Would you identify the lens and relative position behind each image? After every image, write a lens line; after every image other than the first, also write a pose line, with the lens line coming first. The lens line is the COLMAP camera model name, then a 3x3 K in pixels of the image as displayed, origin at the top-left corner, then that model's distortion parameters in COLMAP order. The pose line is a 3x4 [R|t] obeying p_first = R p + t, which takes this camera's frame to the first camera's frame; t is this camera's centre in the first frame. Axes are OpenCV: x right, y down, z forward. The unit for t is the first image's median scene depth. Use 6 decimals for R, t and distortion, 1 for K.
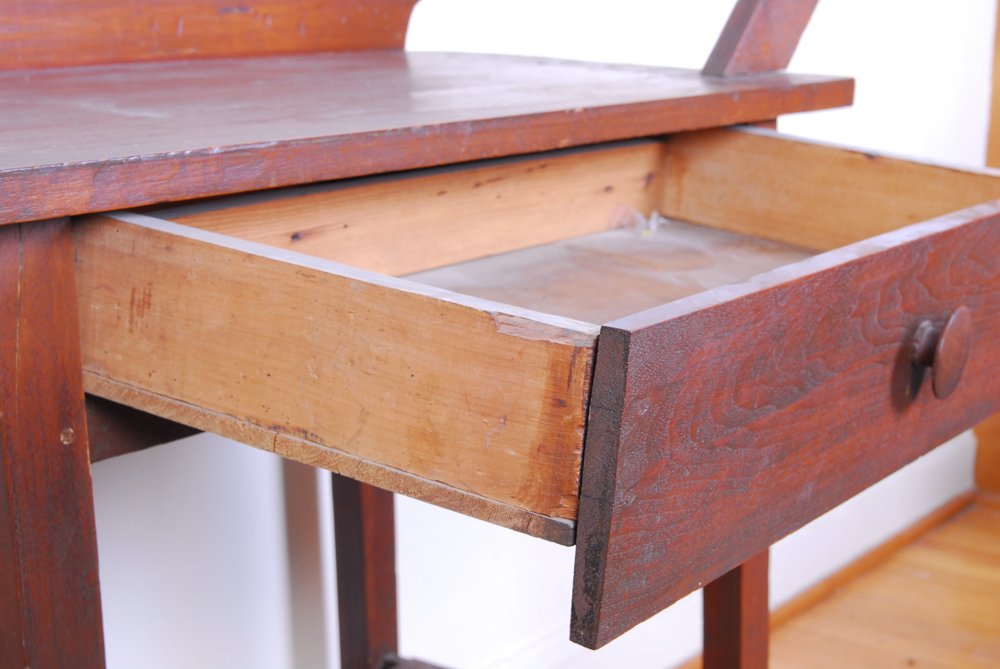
lens RADIAL K [[2002.7, 0, 500.0], [0, 2002.7, 334.5], [0, 0, 1]] dist [-0.011581, -0.009245]
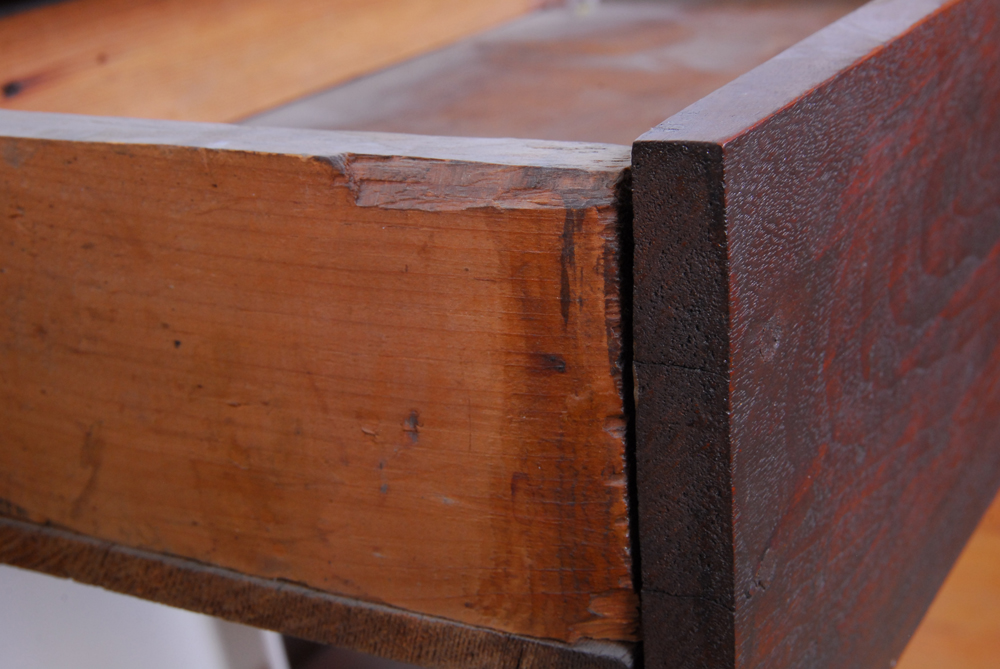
lens RADIAL K [[1927.5, 0, 500.5], [0, 1927.5, 372.6], [0, 0, 1]] dist [-0.066687, -0.019143]
pose [[0.984760, -0.171836, 0.026844, 0.010538], [0.168278, 0.980390, 0.102553, -0.003108], [-0.043940, -0.096473, 0.994365, 0.625509]]
